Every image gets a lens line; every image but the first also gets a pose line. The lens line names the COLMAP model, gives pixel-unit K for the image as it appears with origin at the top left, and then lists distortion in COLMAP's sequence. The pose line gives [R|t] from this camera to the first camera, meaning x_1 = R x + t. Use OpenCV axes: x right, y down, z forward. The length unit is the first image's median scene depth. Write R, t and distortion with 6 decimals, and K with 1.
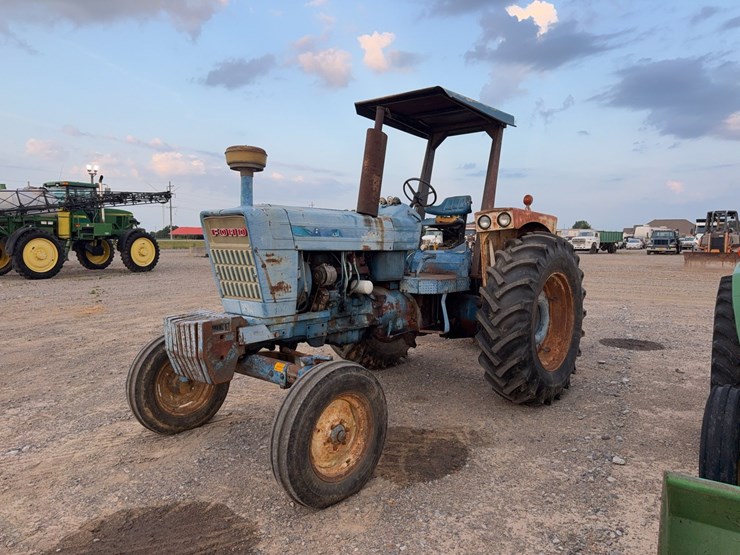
lens RADIAL K [[527.3, 0, 374.1], [0, 527.3, 266.5], [0, 0, 1]] dist [0.045669, -0.056694]
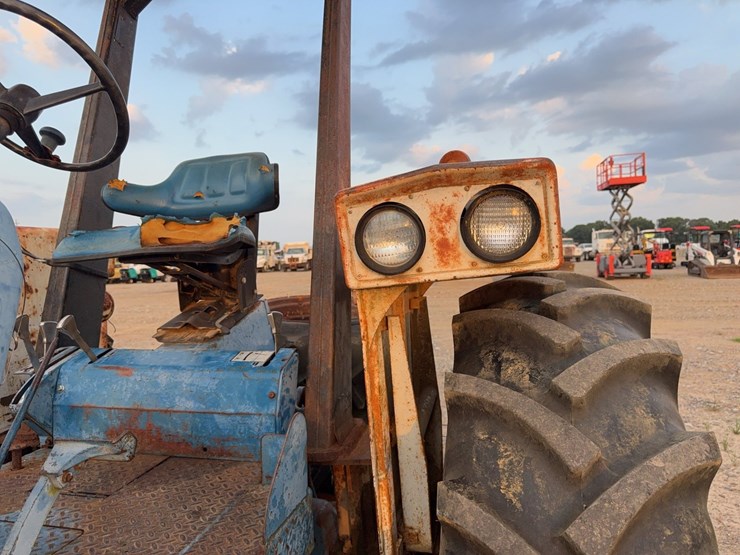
lens RADIAL K [[527.3, 0, 371.8], [0, 527.3, 274.9], [0, 0, 1]] dist [0.045669, -0.056694]
pose [[0.893822, -0.049454, 0.445687, 0.099496], [0.057976, 0.998303, -0.005498, -0.060673], [-0.444658, 0.030754, 0.895172, 0.717983]]
